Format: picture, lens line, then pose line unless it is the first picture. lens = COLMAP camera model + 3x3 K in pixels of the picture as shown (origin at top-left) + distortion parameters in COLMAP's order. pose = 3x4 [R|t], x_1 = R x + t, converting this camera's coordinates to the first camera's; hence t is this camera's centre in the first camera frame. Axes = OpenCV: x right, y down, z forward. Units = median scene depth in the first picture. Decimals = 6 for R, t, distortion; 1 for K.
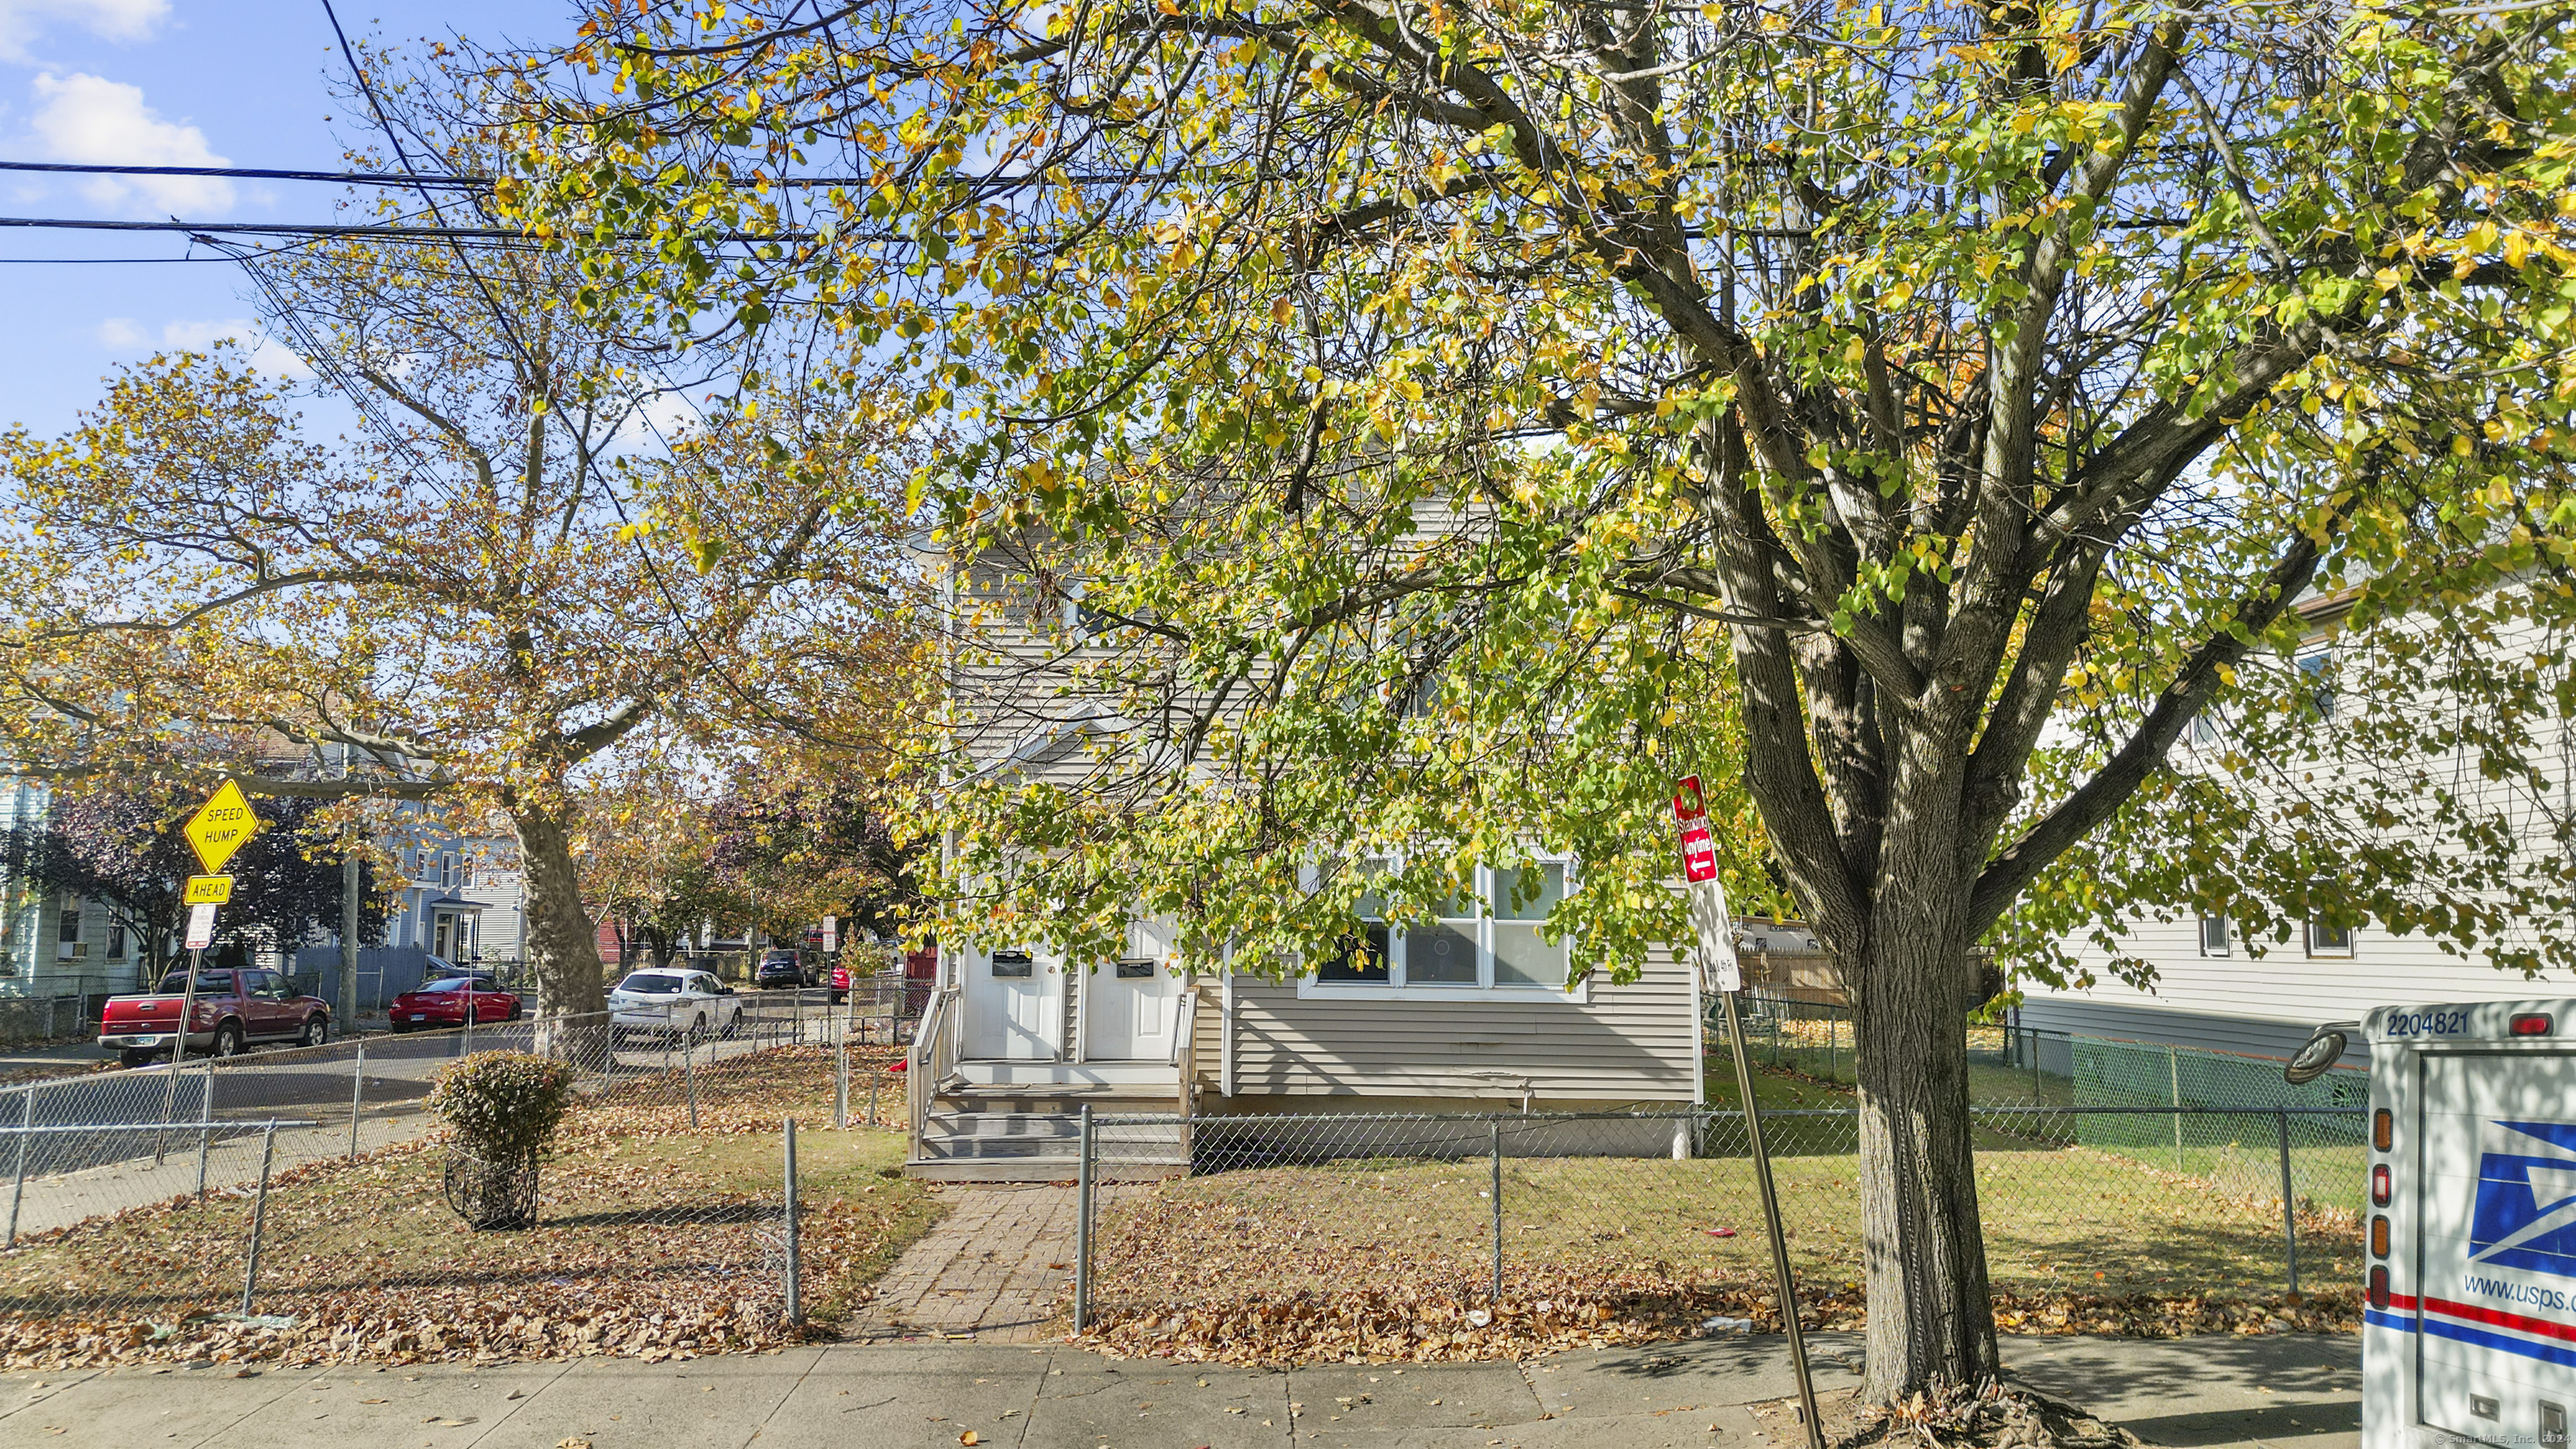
lens RADIAL K [[1795.4, 0, 1282.6], [0, 1795.4, 724.6], [0, 0, 1]] dist [0.039264, -0.019445]
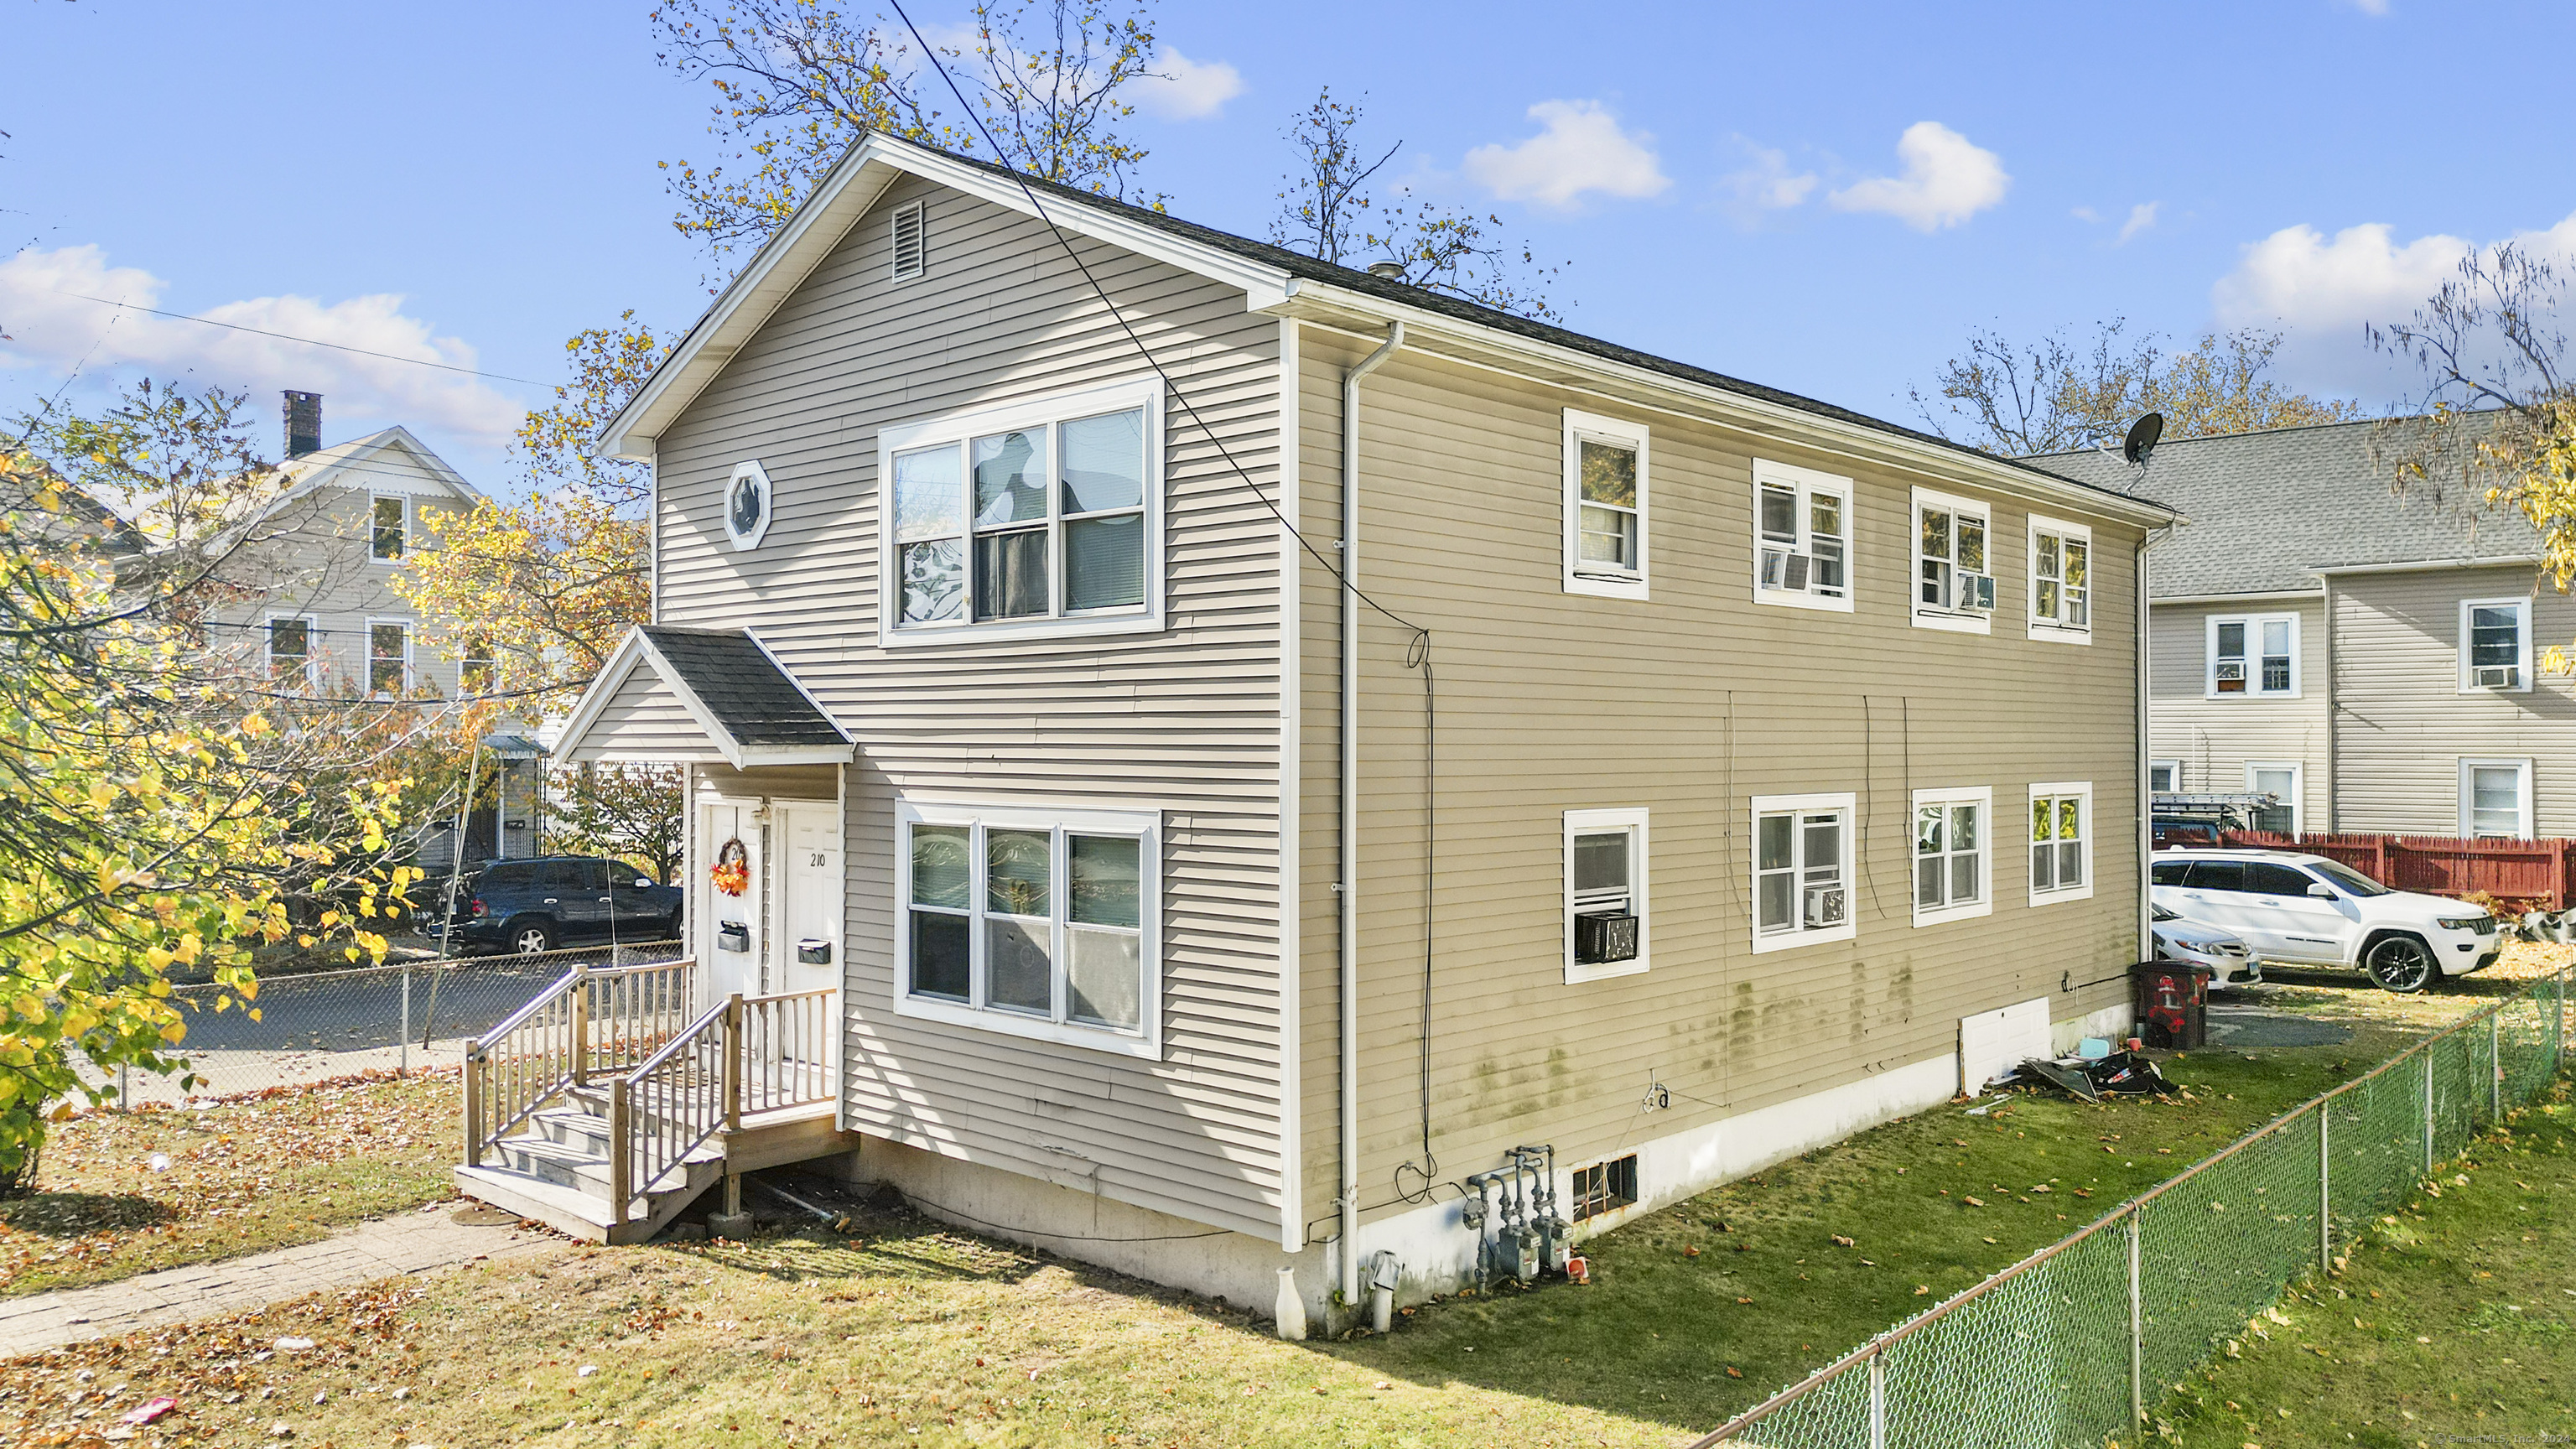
lens RADIAL K [[1795.4, 0, 1290.3], [0, 1795.4, 719.3], [0, 0, 1]] dist [0.039264, -0.019445]
pose [[0.715766, -0.018134, -0.698105, 0.641595], [0.096517, 0.992638, 0.073174, -0.005555], [0.691638, -0.119755, 0.712247, 0.597860]]
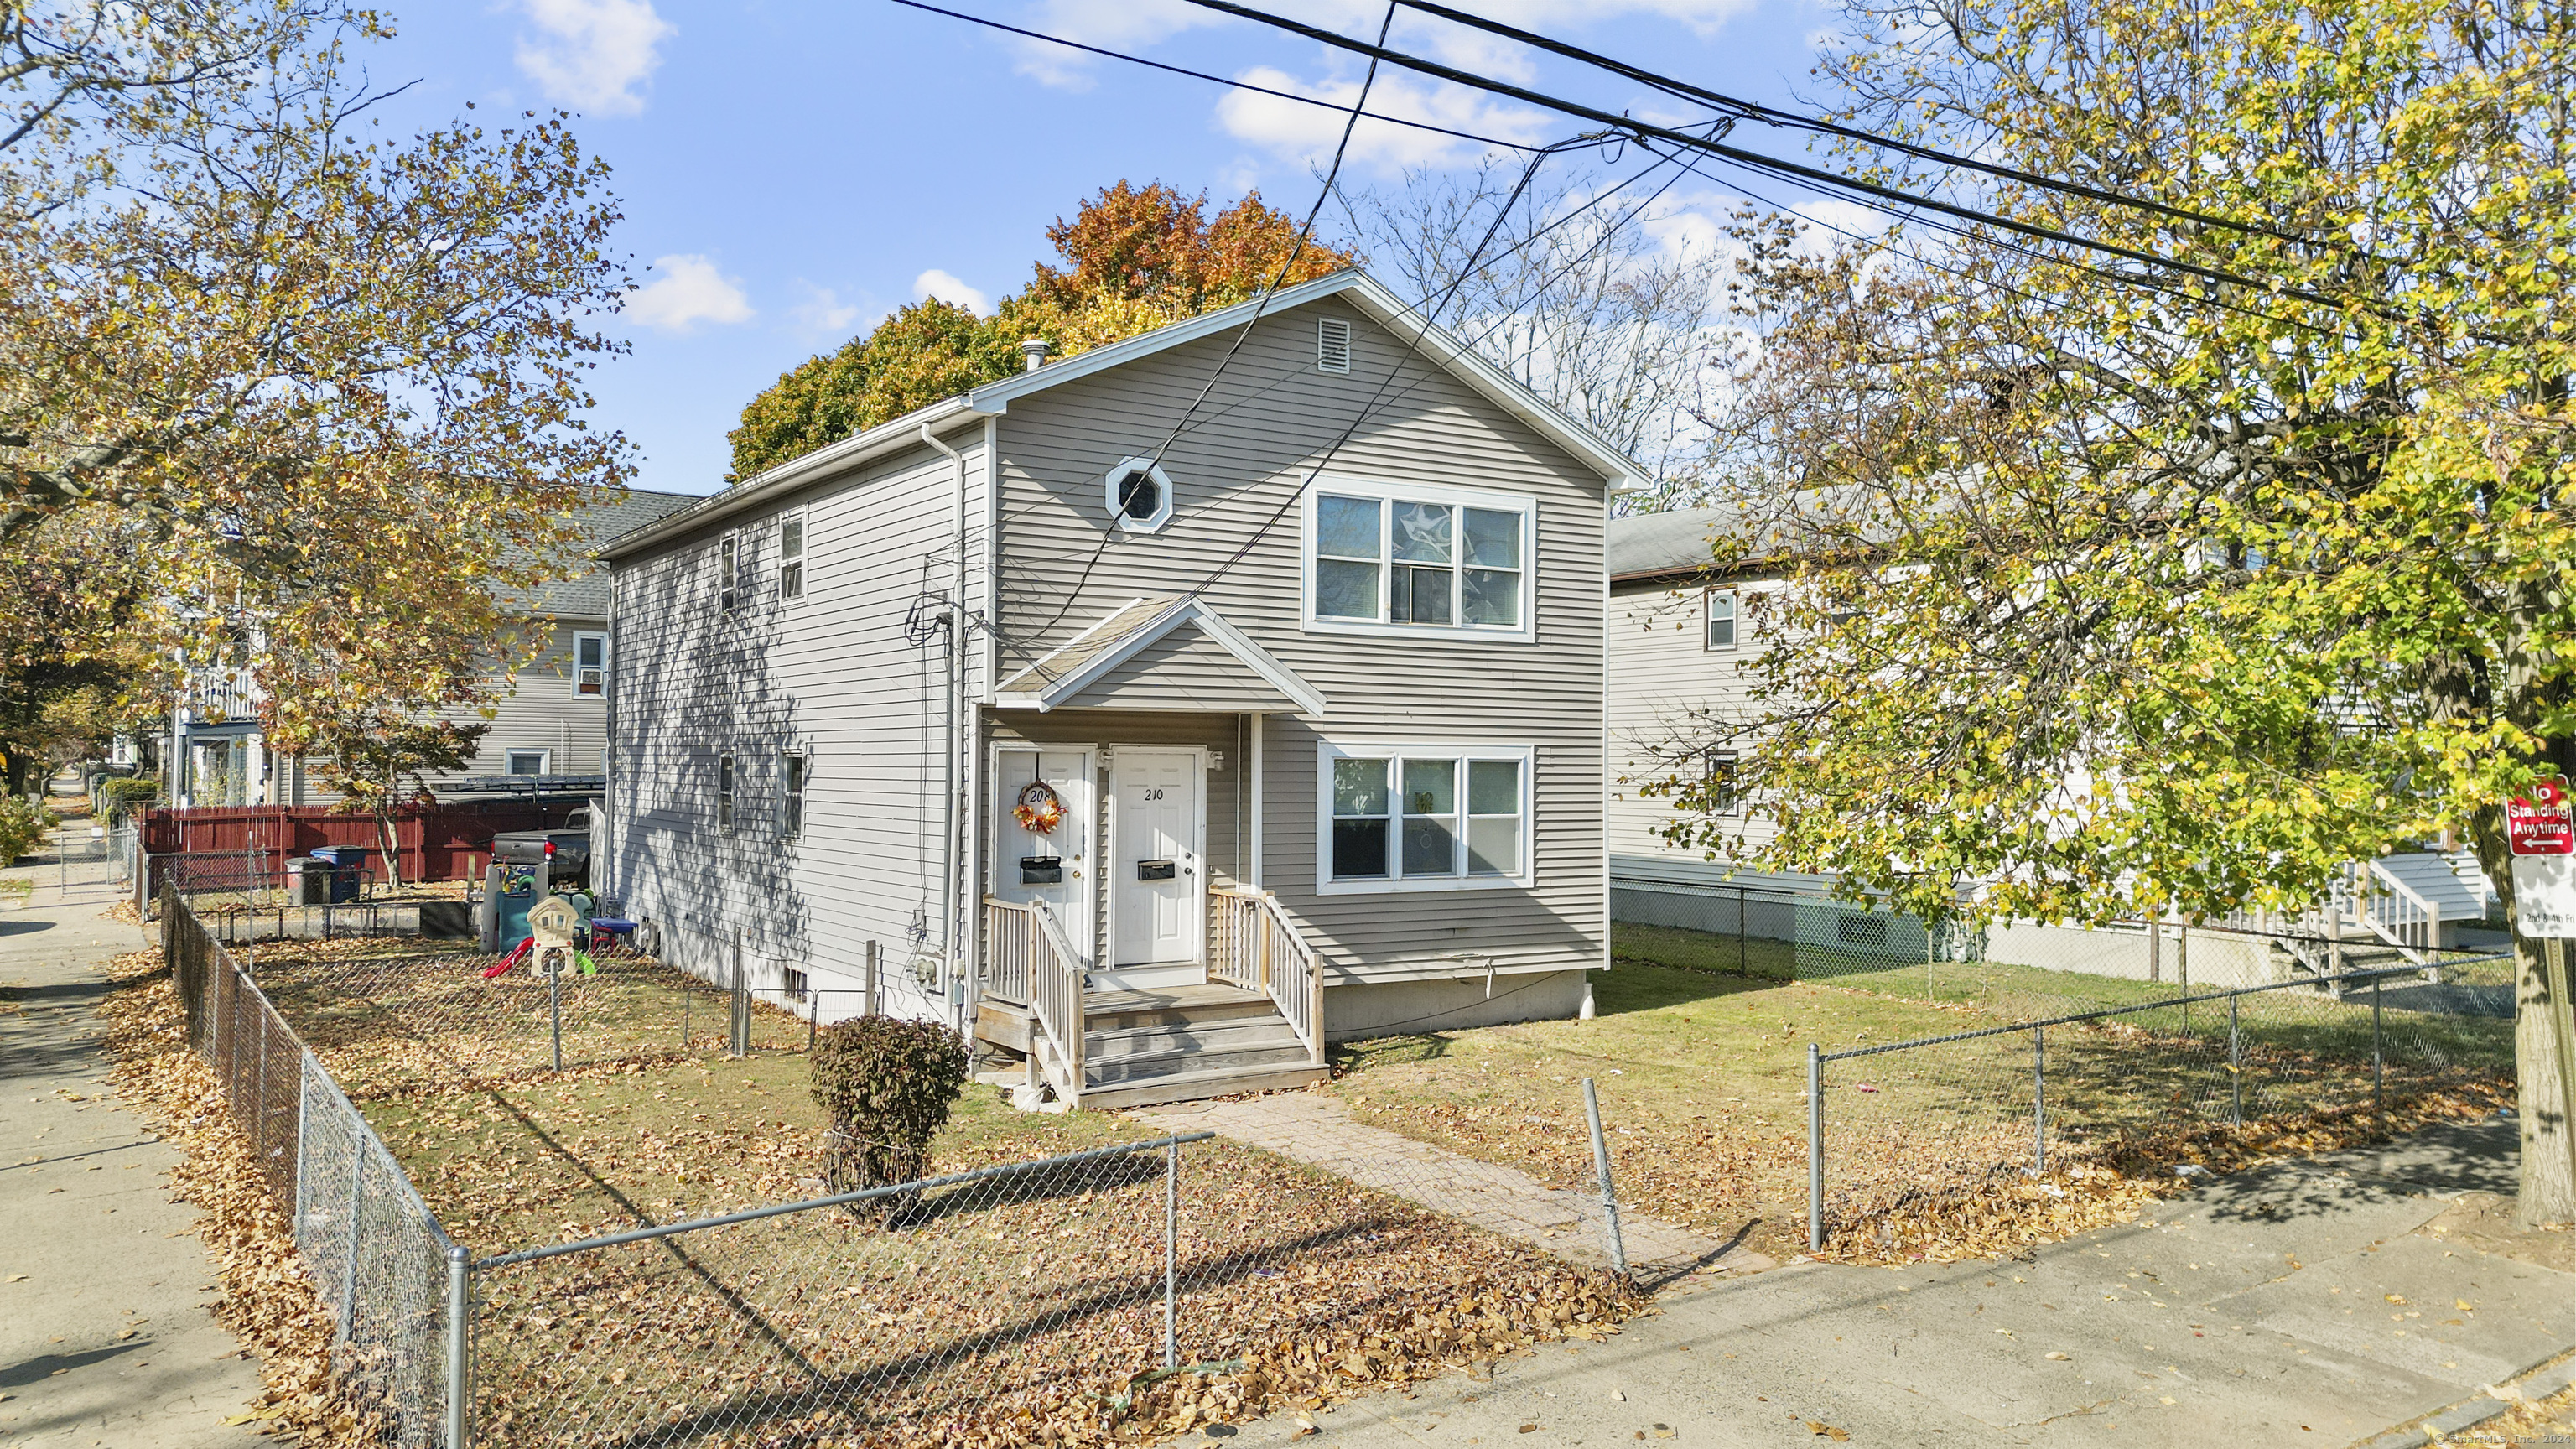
lens RADIAL K [[1795.4, 0, 1285.6], [0, 1795.4, 732.1], [0, 0, 1]] dist [0.039264, -0.019445]
pose [[0.846099, 0.004503, 0.533006, -0.550542], [-0.065848, 0.993188, 0.096137, -0.036699], [-0.528942, -0.116439, 0.840632, 0.160761]]
